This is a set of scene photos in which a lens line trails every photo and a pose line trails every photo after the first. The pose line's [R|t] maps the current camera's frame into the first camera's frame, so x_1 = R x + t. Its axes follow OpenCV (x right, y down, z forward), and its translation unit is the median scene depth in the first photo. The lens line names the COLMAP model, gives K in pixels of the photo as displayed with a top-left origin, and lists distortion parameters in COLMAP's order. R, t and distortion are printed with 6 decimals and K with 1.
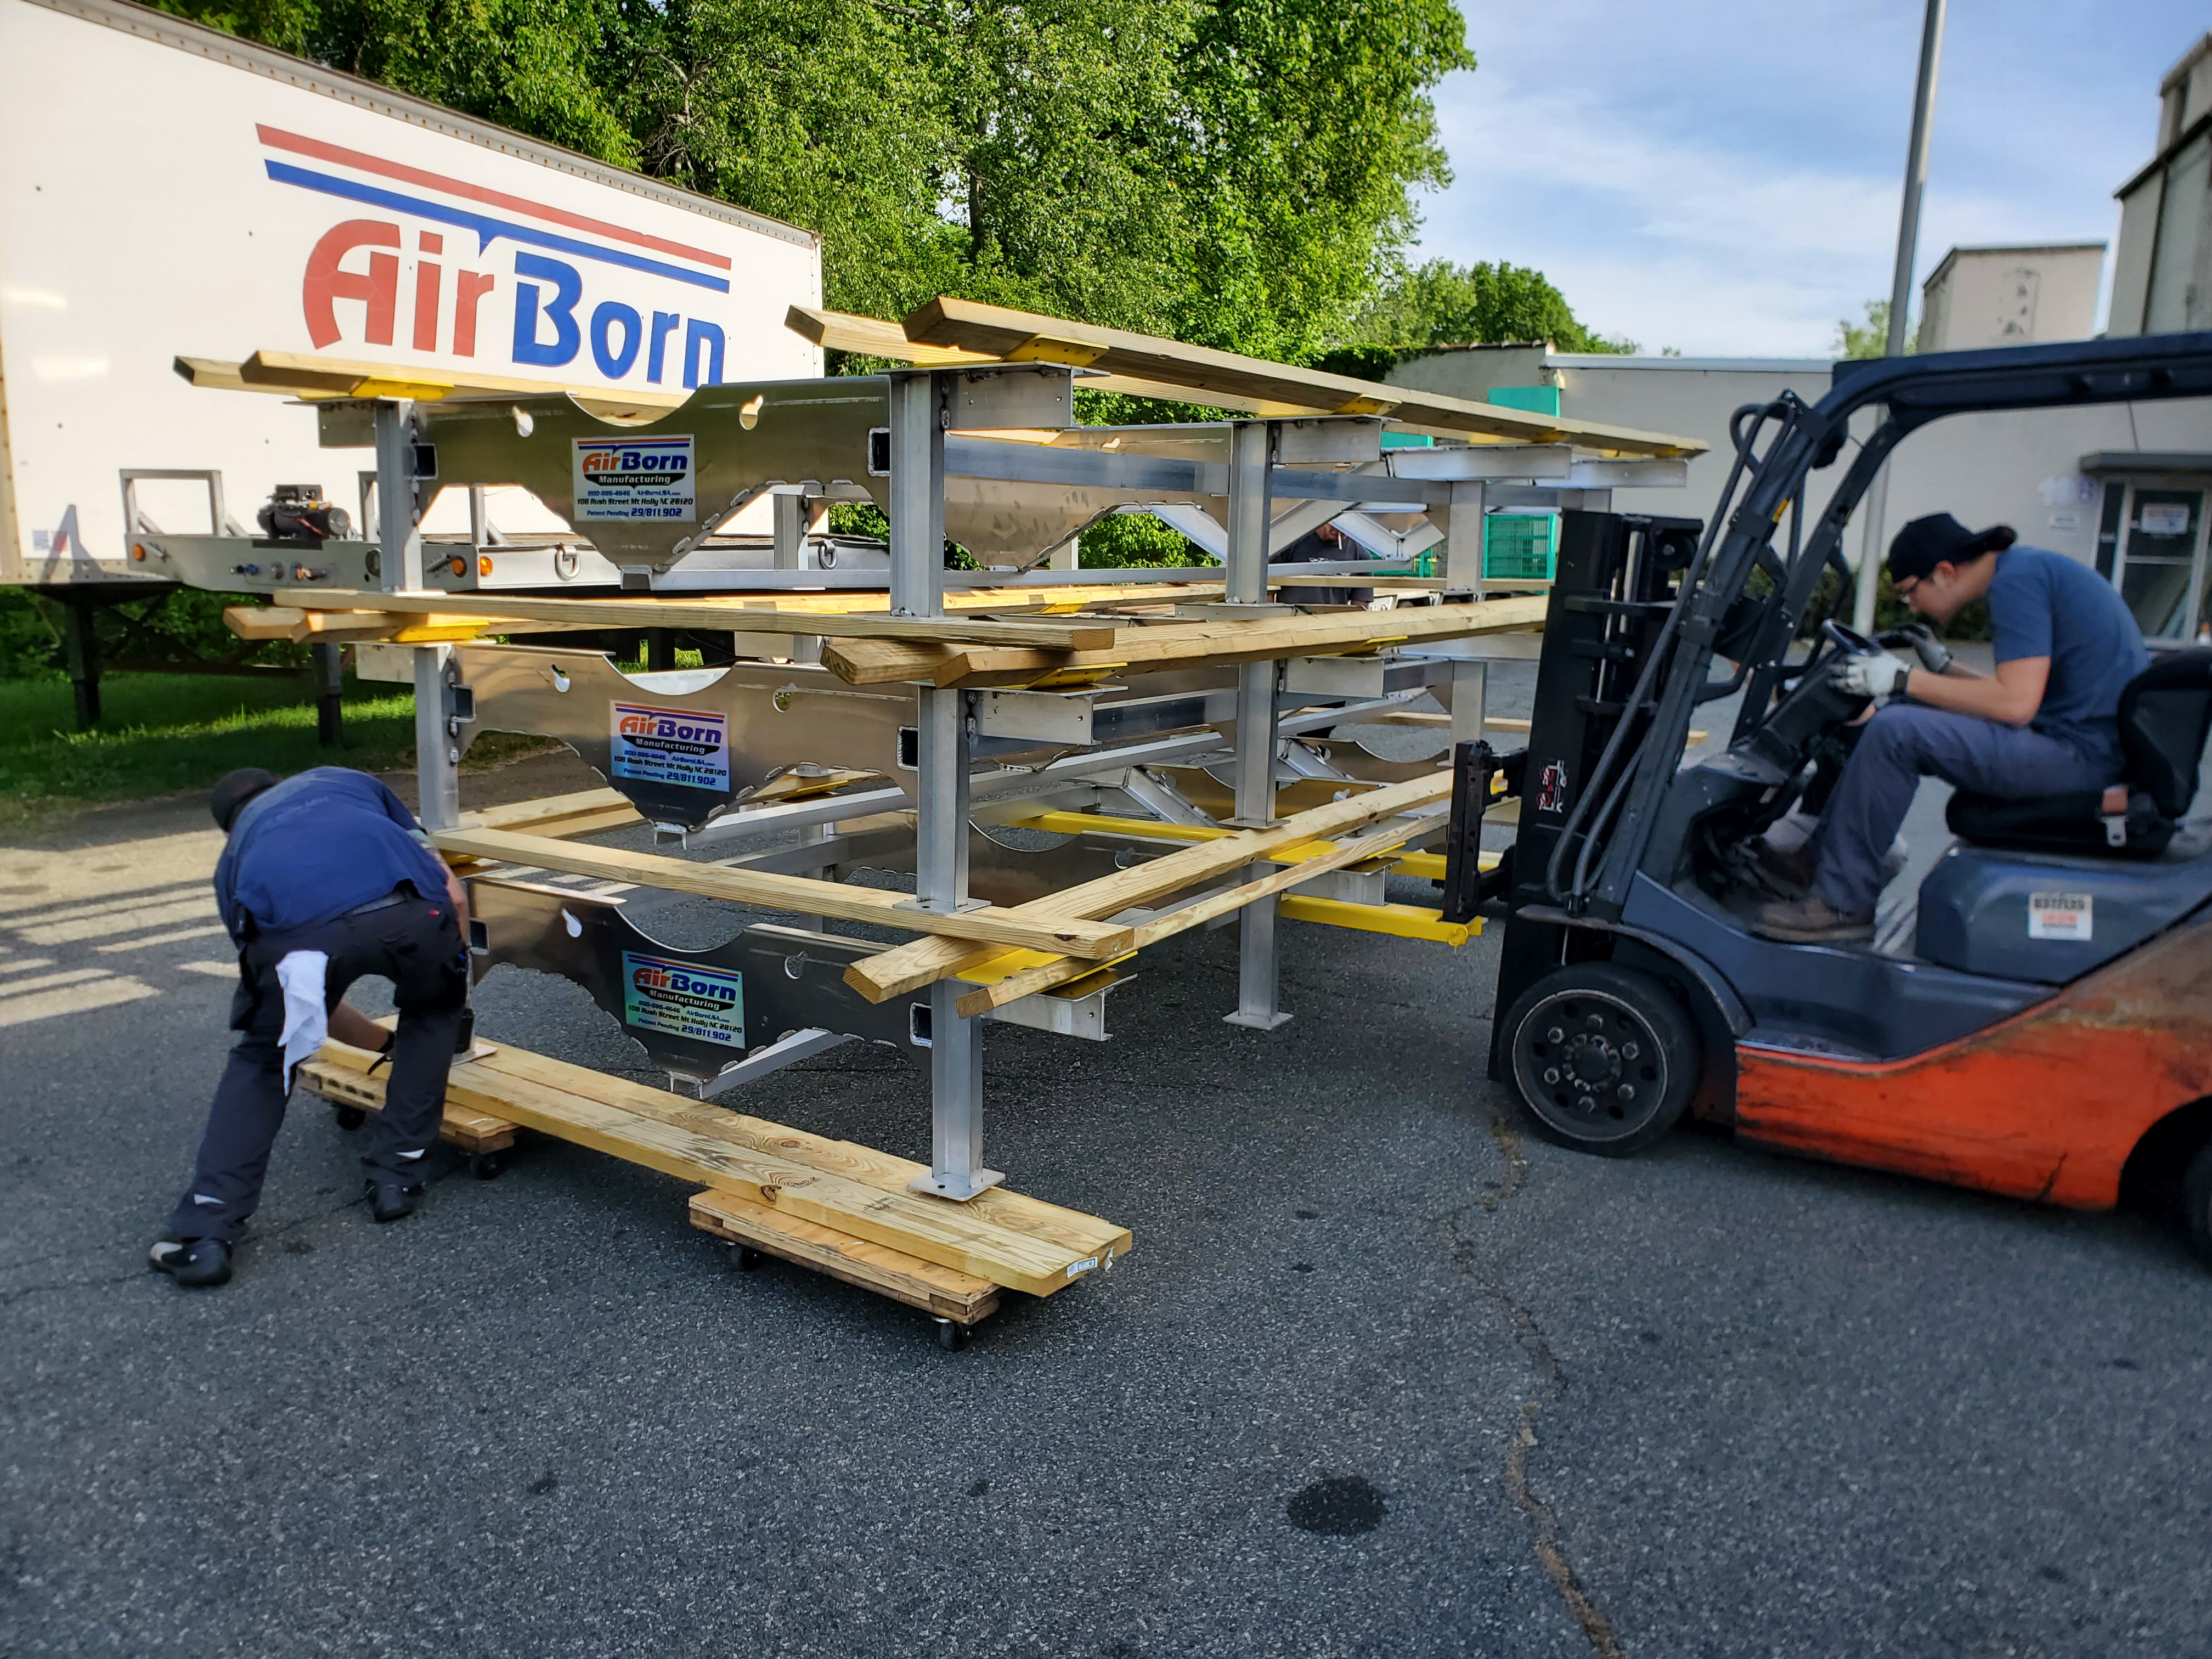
lens RADIAL K [[1652.2, 0, 1091.4], [0, 1652.2, 836.1], [0, 0, 1]] dist [0.015857, 0.001342]
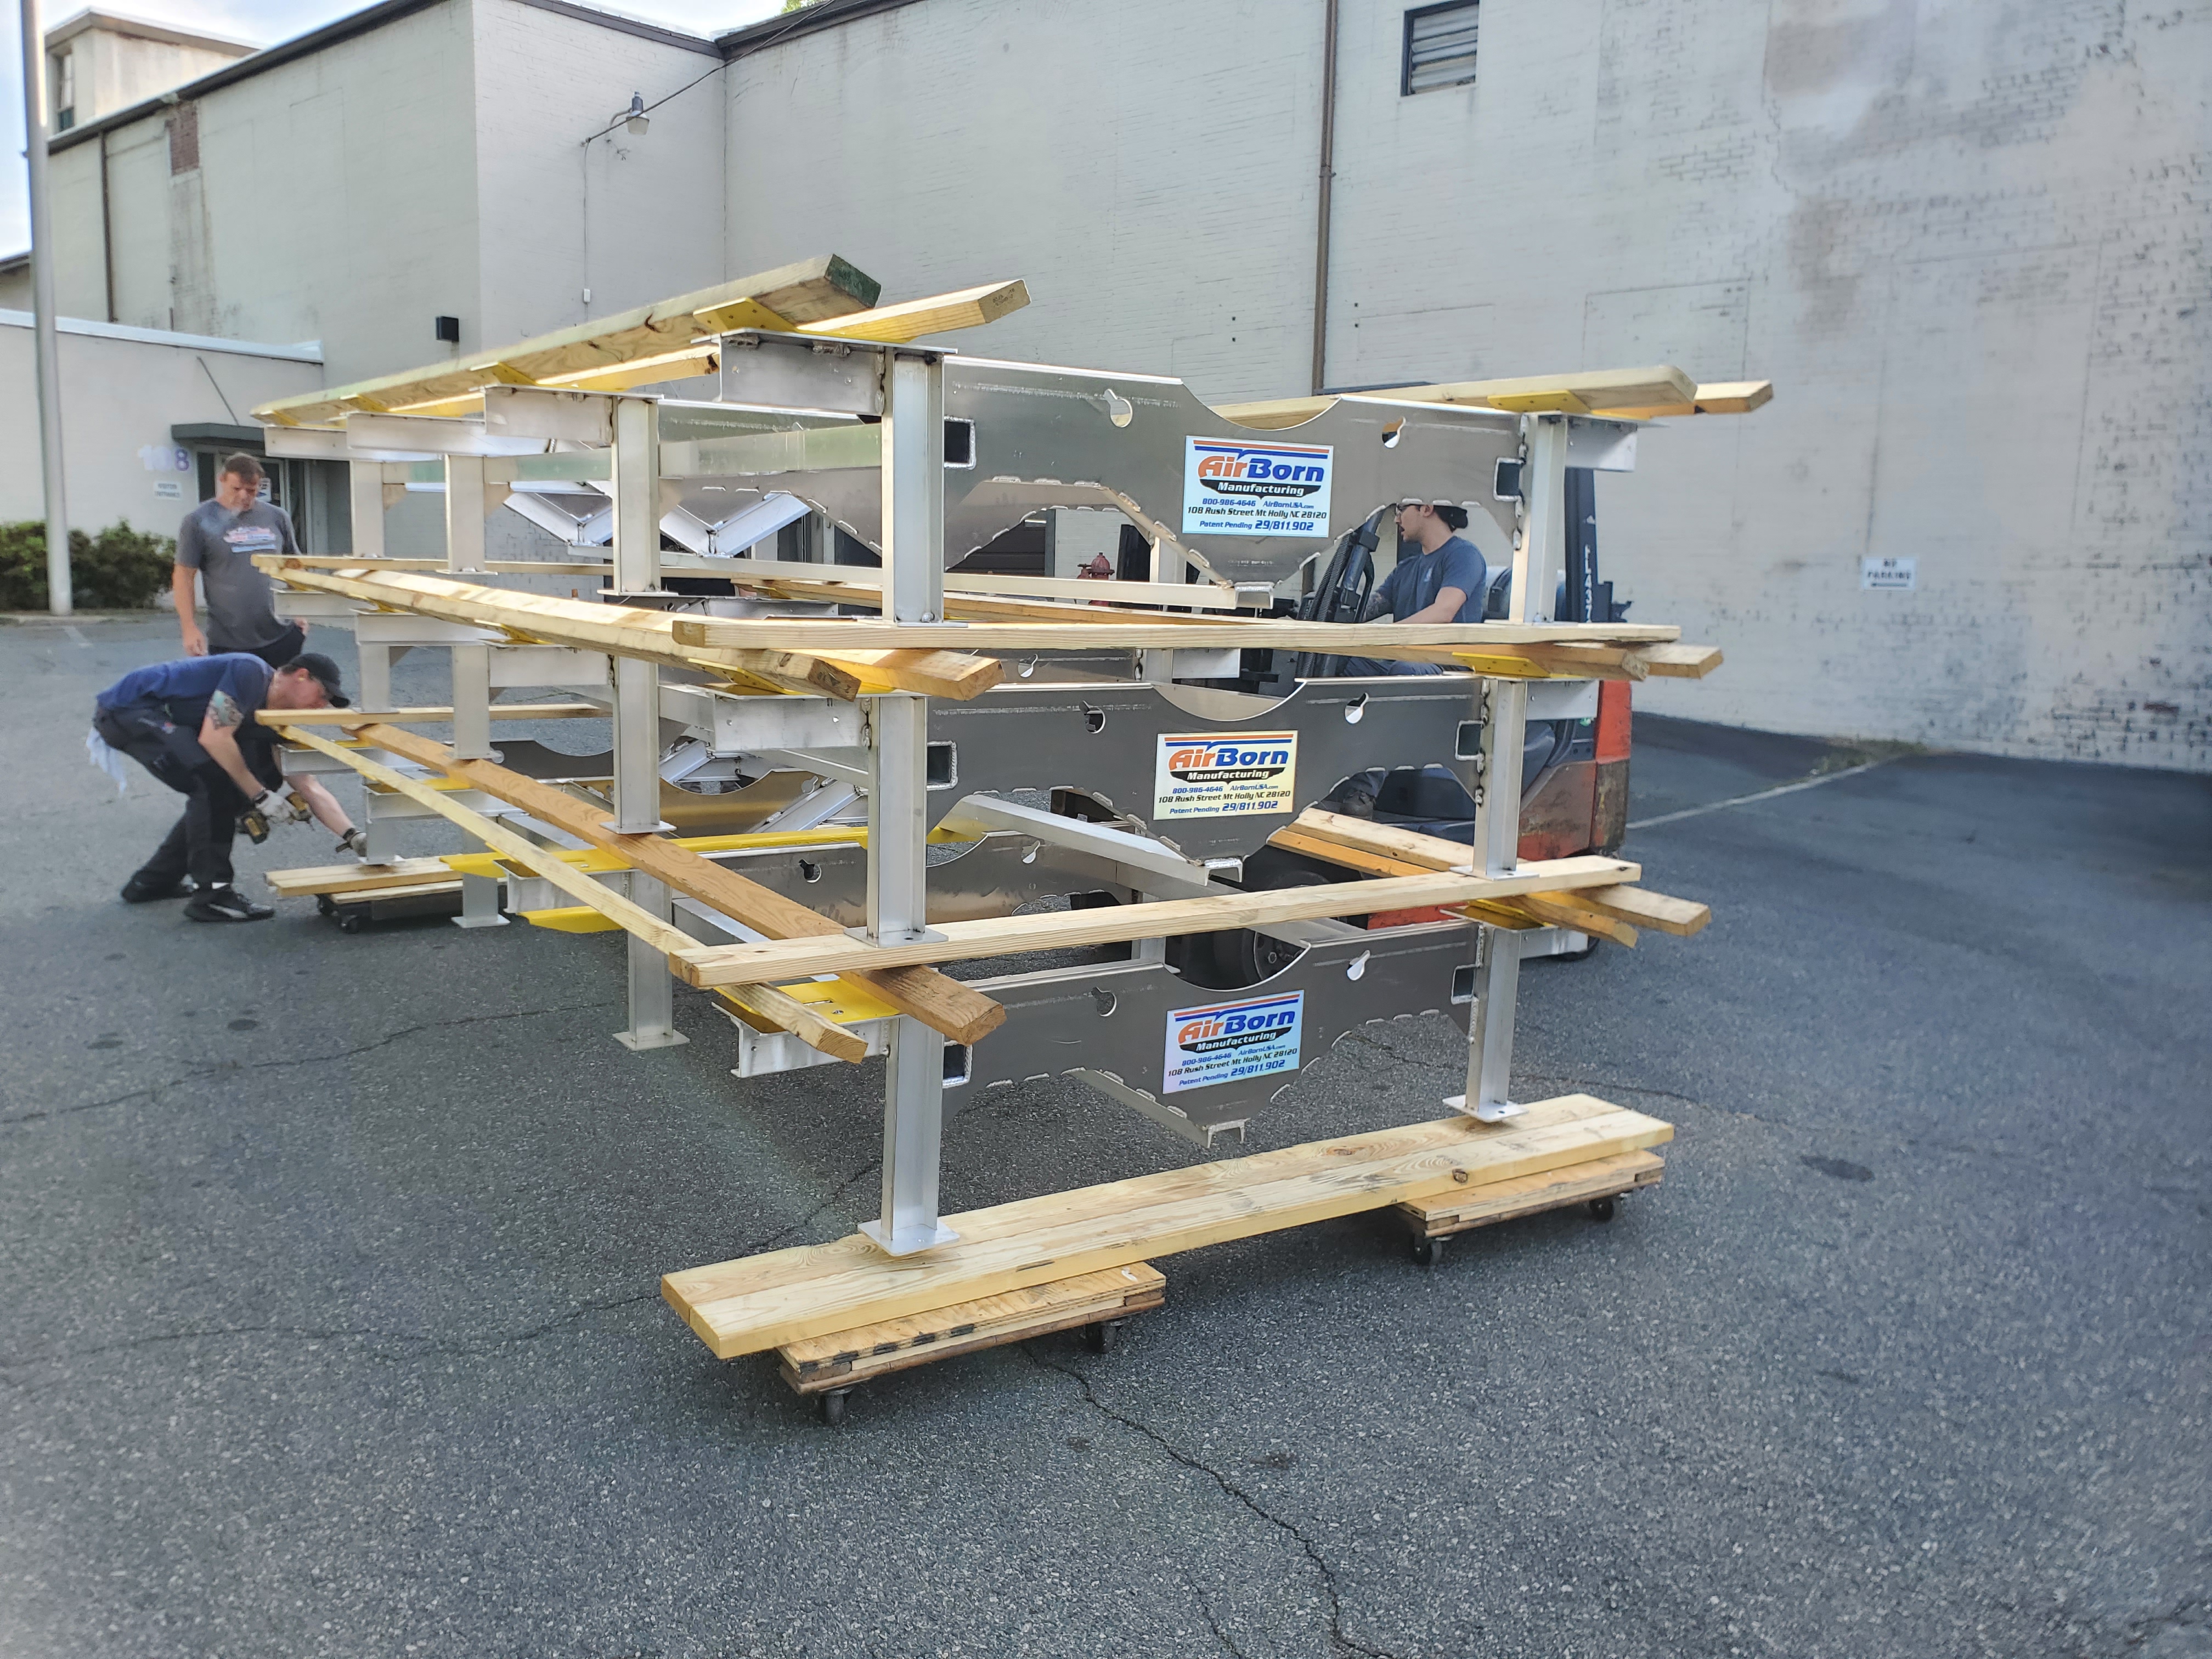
lens RADIAL K [[1652.2, 0, 1094.9], [0, 1652.2, 824.6], [0, 0, 1]] dist [0.015857, 0.001342]
pose [[0.405031, -0.150909, 0.901763, -1.159724], [0.135504, 0.985301, 0.104027, -0.140921], [-0.904206, 0.080058, 0.419526, 0.718224]]
